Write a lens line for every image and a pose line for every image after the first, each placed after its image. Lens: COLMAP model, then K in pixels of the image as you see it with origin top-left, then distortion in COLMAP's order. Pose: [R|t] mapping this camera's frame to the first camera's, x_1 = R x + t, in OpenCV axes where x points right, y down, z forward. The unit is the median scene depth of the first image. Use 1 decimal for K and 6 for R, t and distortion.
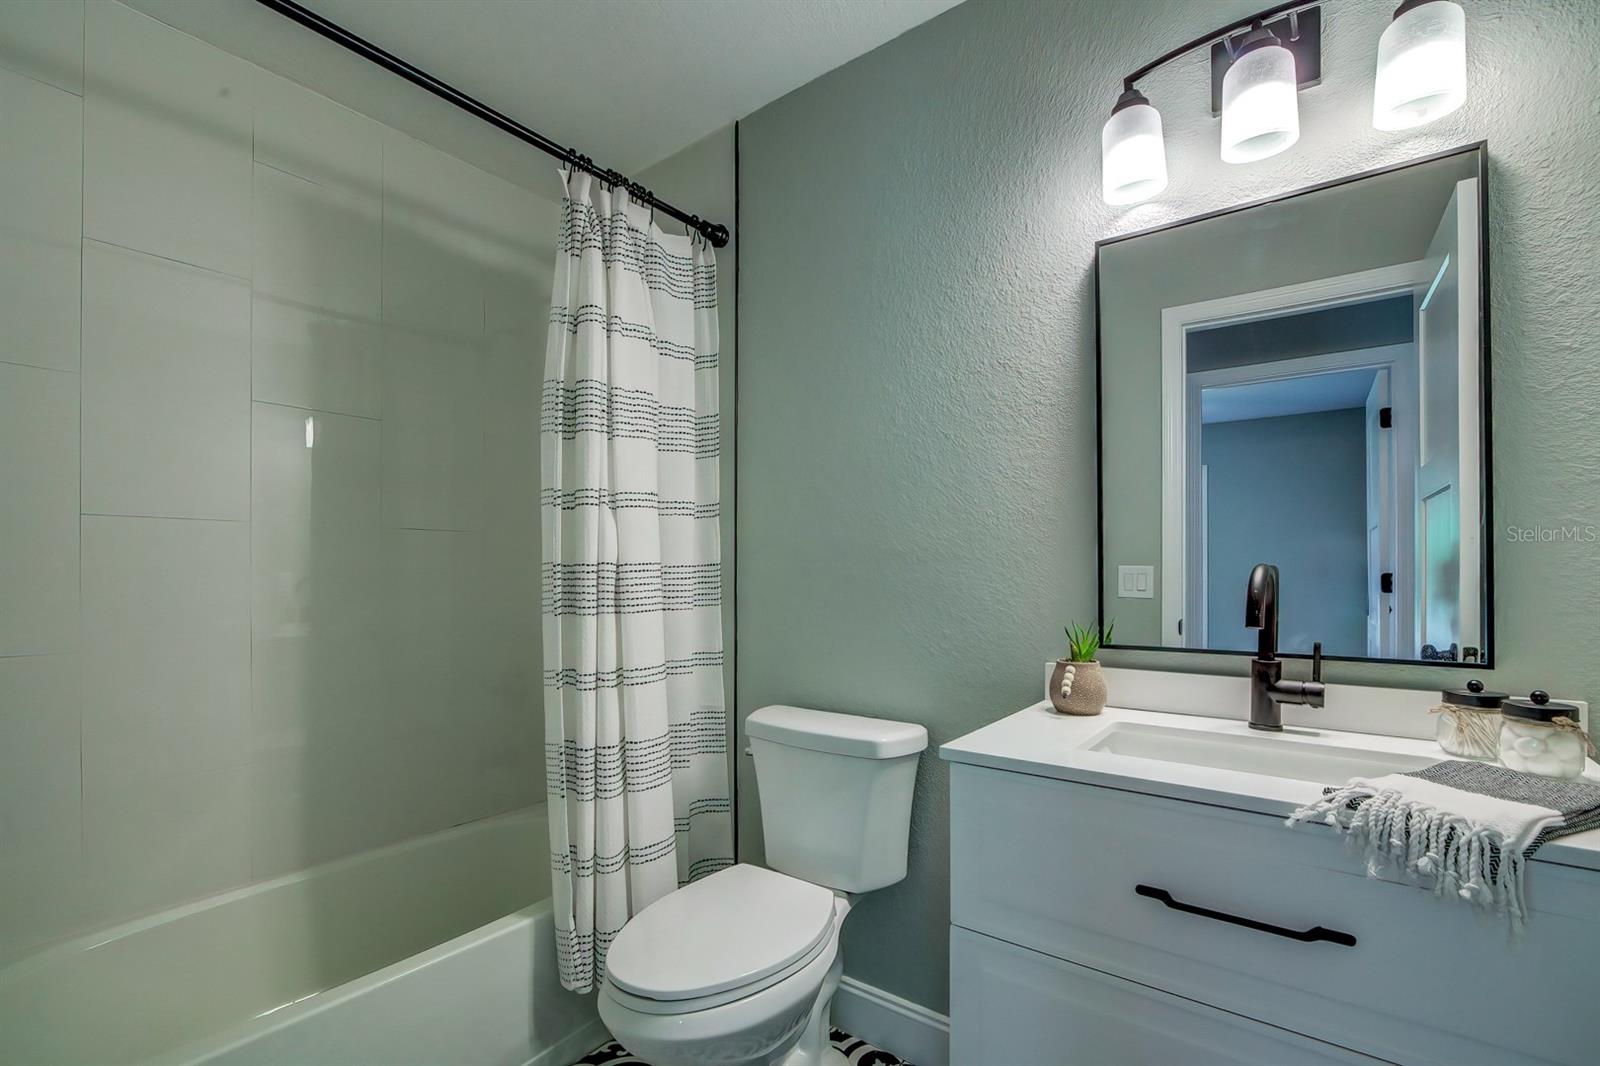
lens RADIAL K [[714.0, 0, 805.6], [0, 714.0, 573.8], [0, 0, 1]] dist [-0.016334, 0.003148]
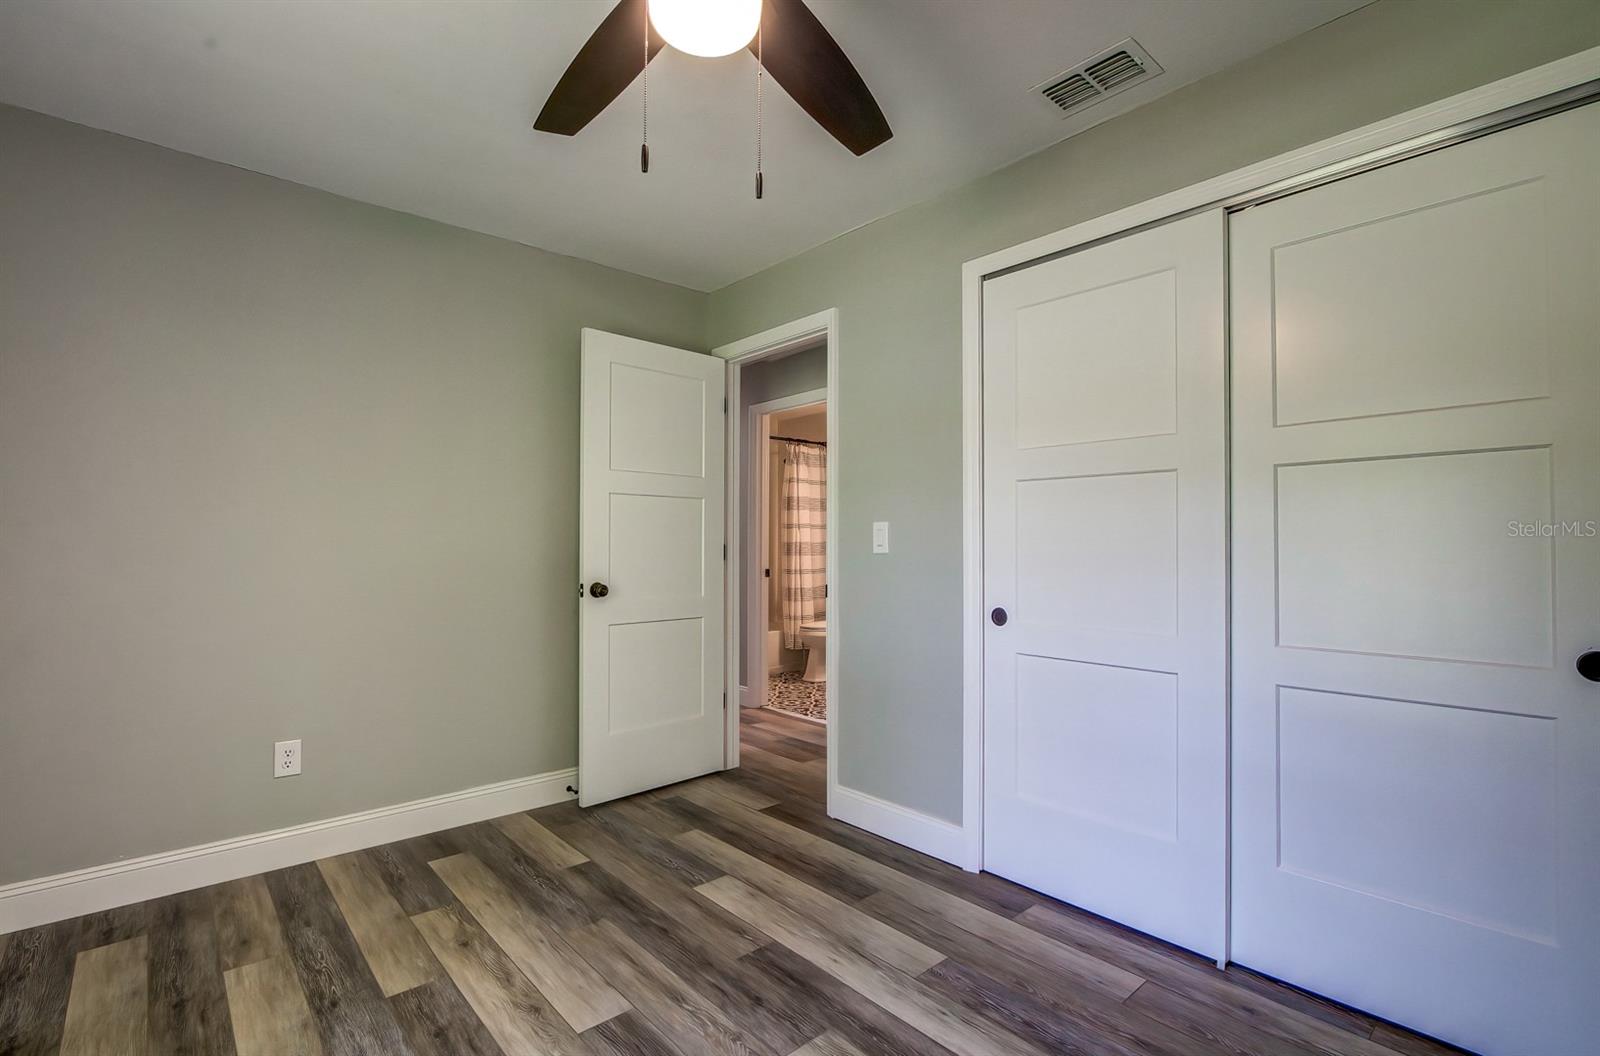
lens RADIAL K [[714.0, 0, 797.8], [0, 714.0, 539.9], [0, 0, 1]] dist [-0.016334, 0.003148]
pose [[0.979463, 0.001633, -0.201617, 0.517984], [-0.004056, 0.999924, -0.011602, 0.016893], [0.201583, 0.012182, 0.979396, -2.859495]]
